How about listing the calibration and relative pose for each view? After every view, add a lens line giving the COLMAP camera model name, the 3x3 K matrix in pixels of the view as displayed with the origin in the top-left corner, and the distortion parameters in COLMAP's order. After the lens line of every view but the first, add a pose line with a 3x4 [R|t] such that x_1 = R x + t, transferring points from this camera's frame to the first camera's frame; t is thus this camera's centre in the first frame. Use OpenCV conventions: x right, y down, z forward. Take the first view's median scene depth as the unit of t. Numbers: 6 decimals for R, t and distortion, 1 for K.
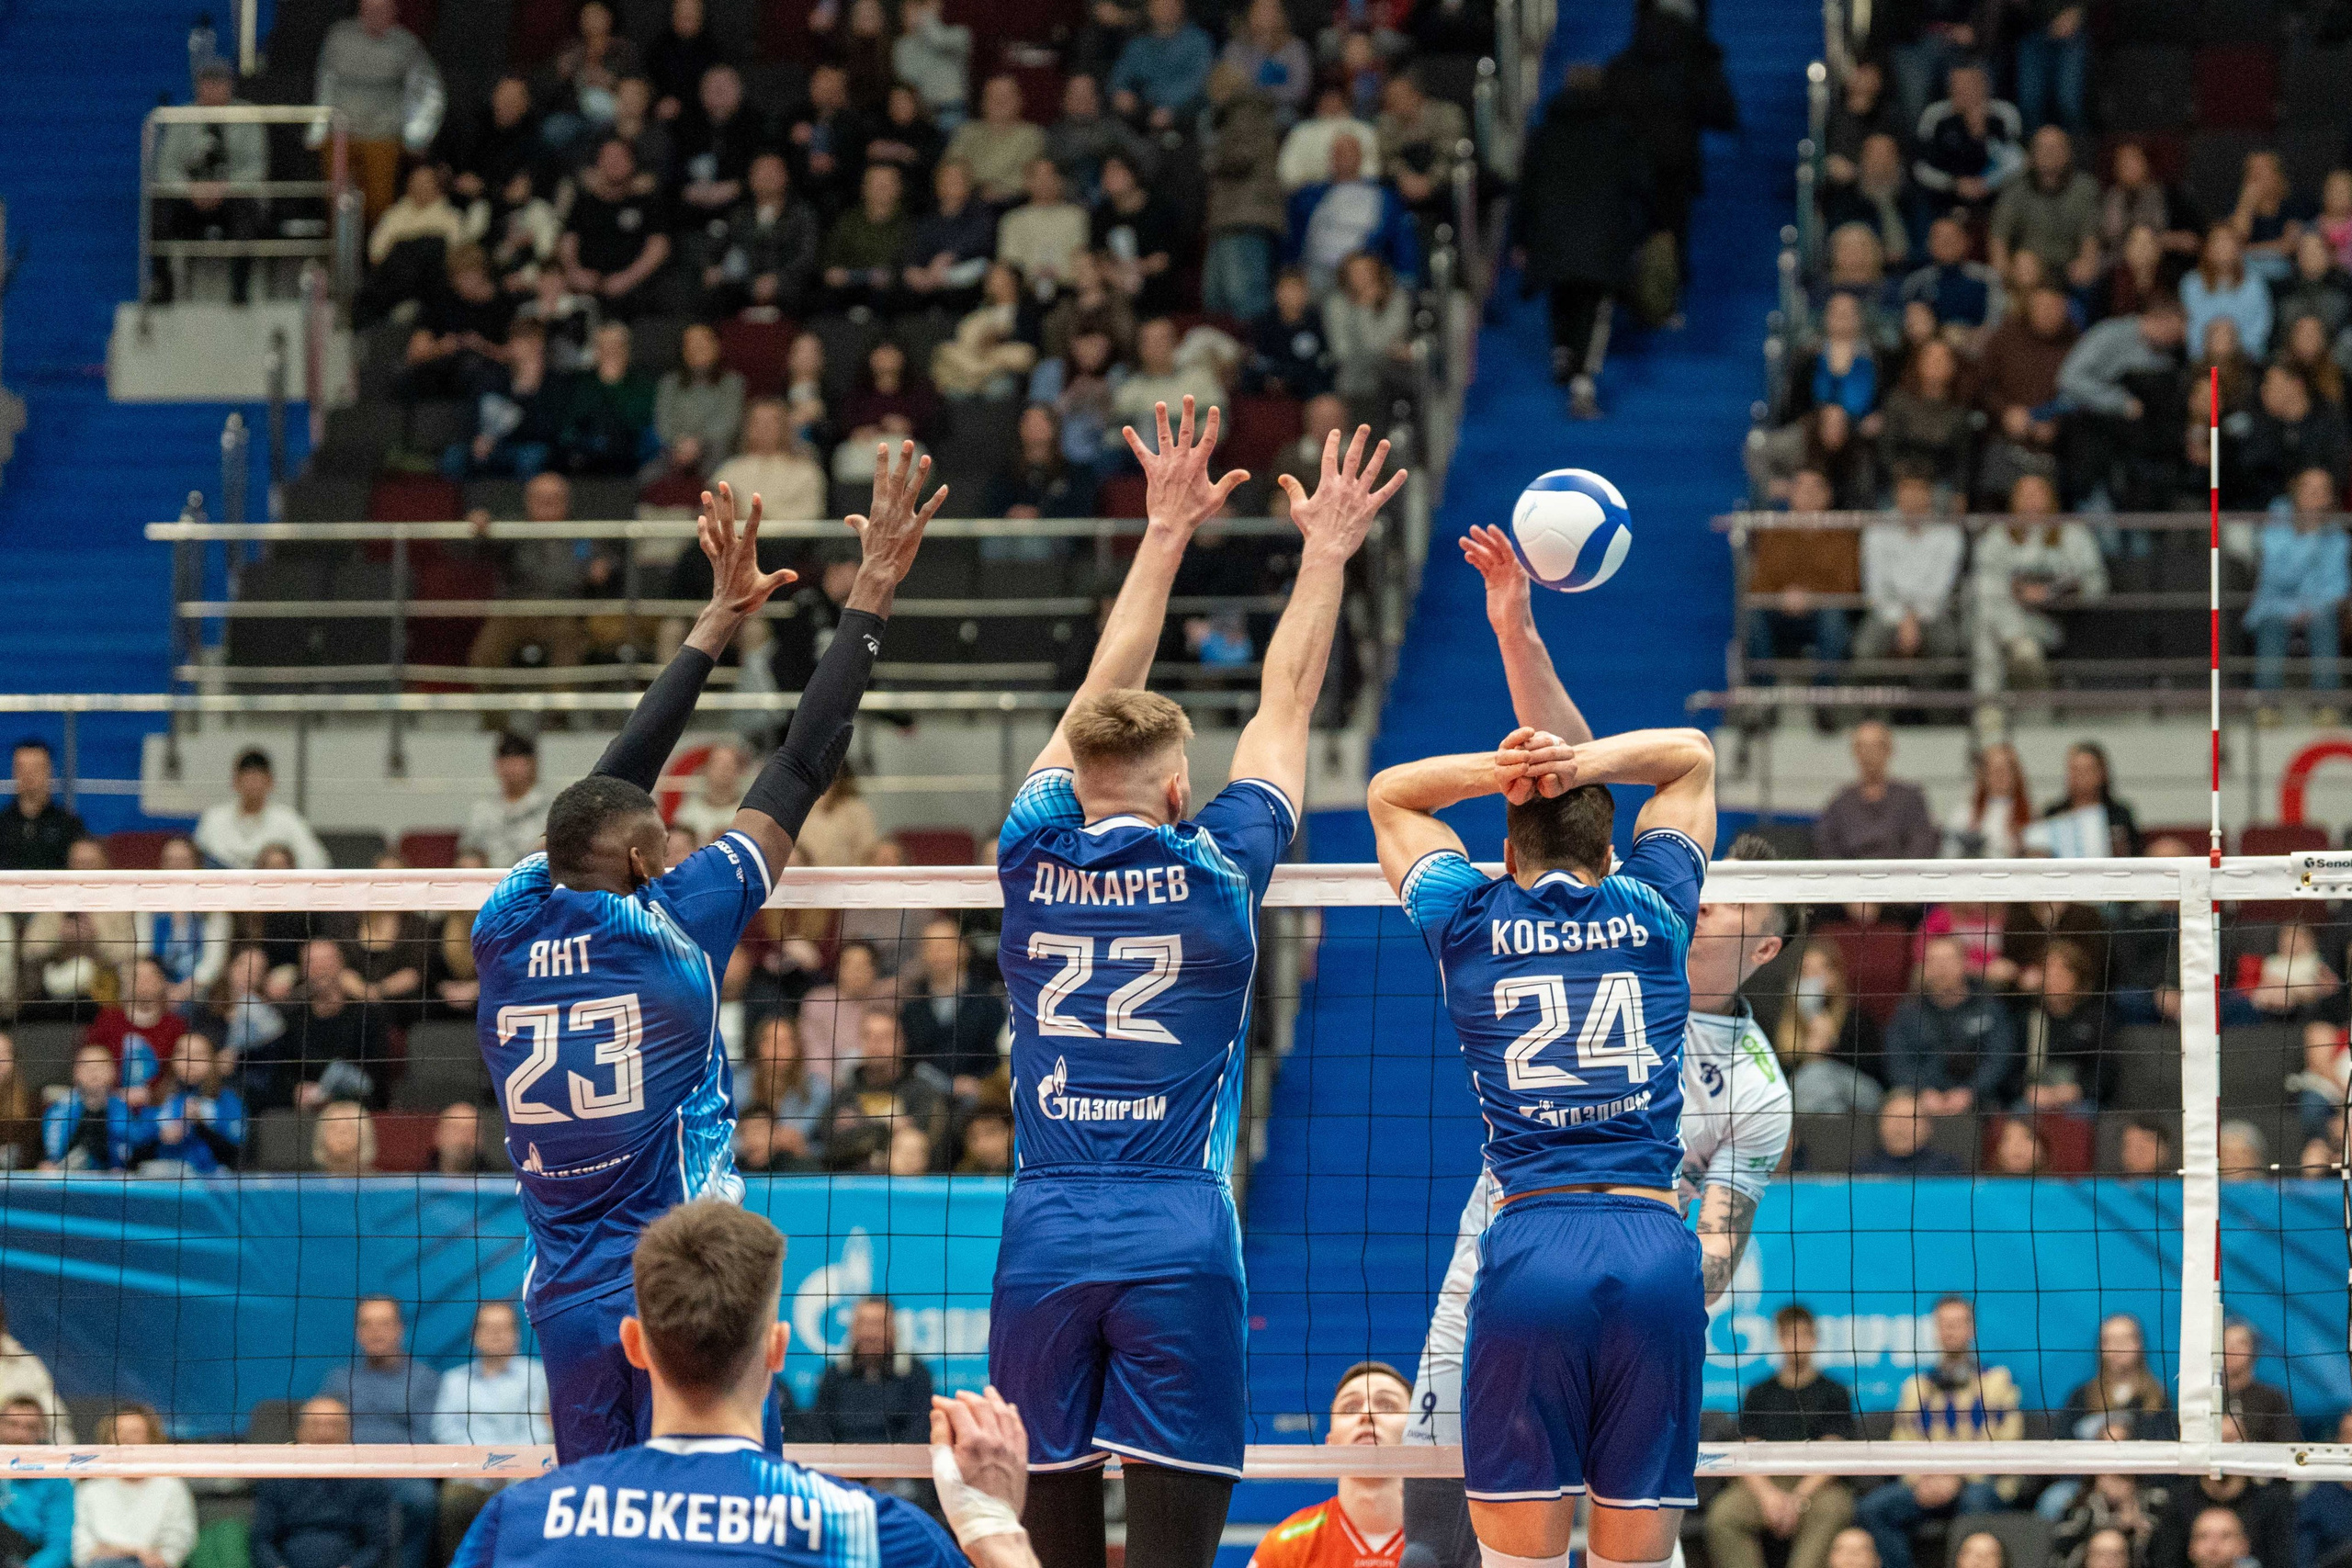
lens RADIAL K [[7724.0, 0, 1176.0], [0, 7724.0, 784.0], [0, 0, 1]] dist [0.041812, 0.751366]
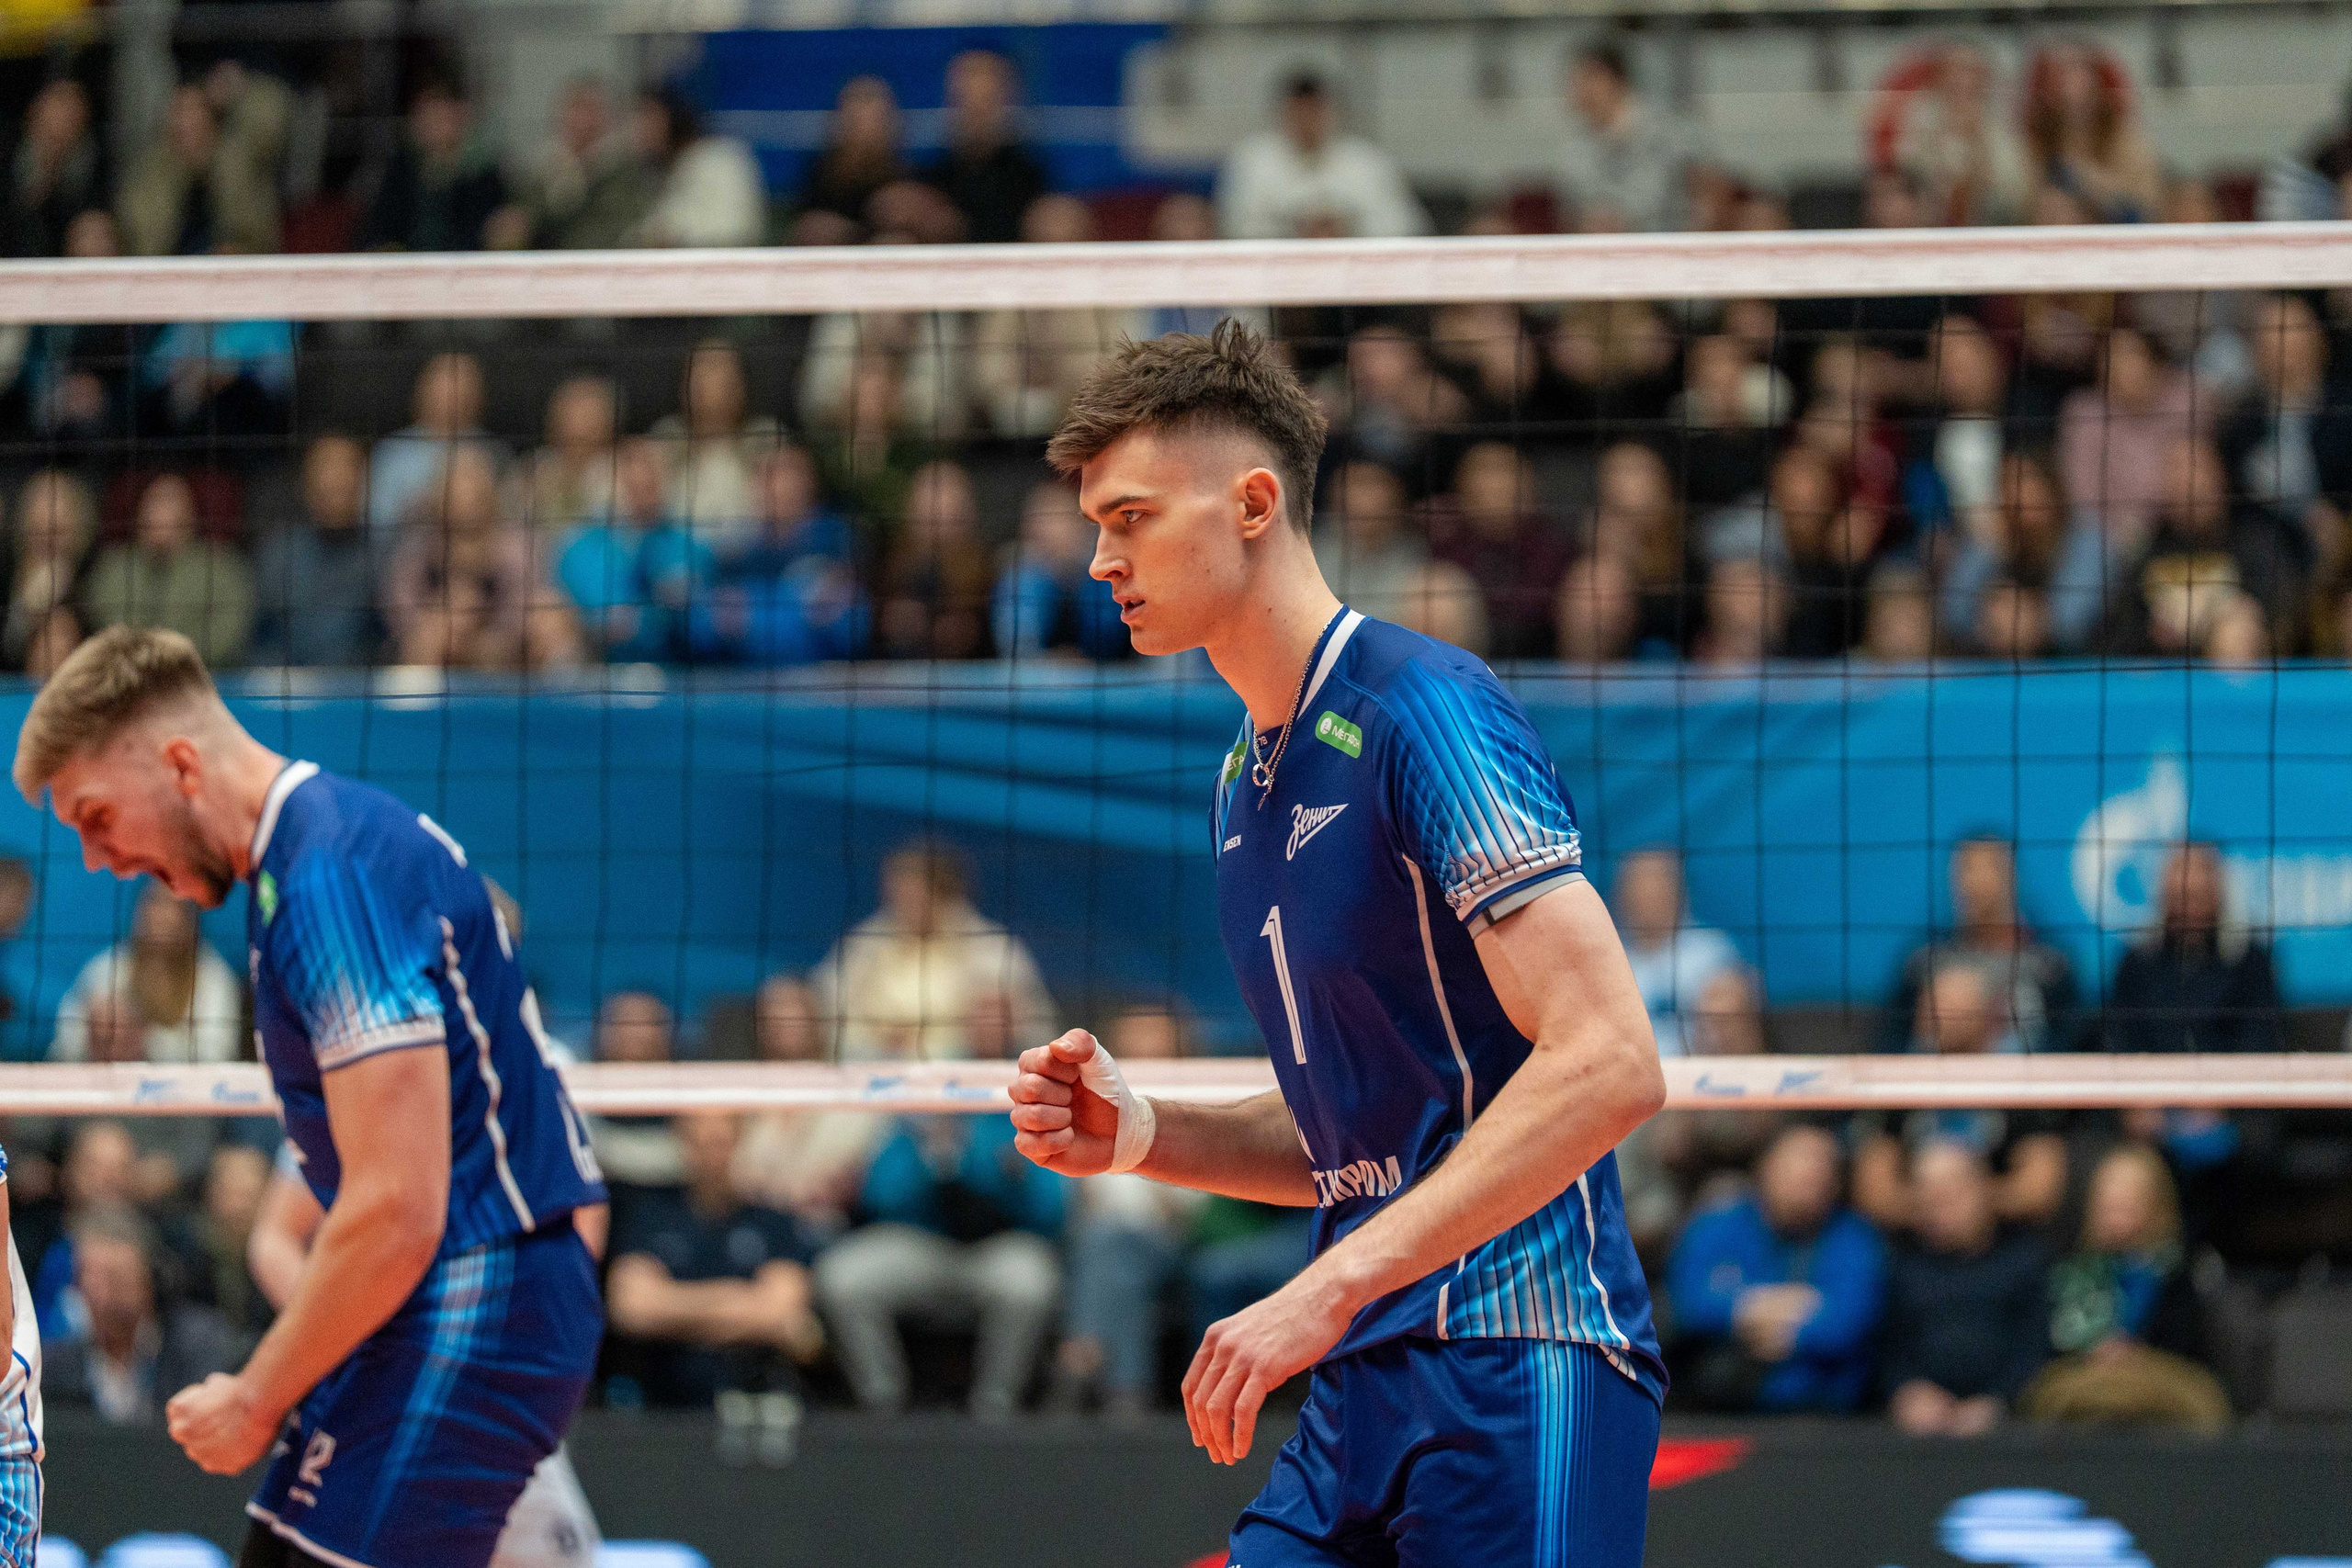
lens RADIAL K [[14936.8, 0, 1176.0], [0, 14936.8, 784.0], [0, 0, 1]] dist [0.284140, -30.823329]
pose [[0.995749, -0.012975, -0.091188, -0.007634], [0.017299, 0.998755, 0.046787, -0.003013], [0.090467, -0.048166, 0.994734, -0.337899]]
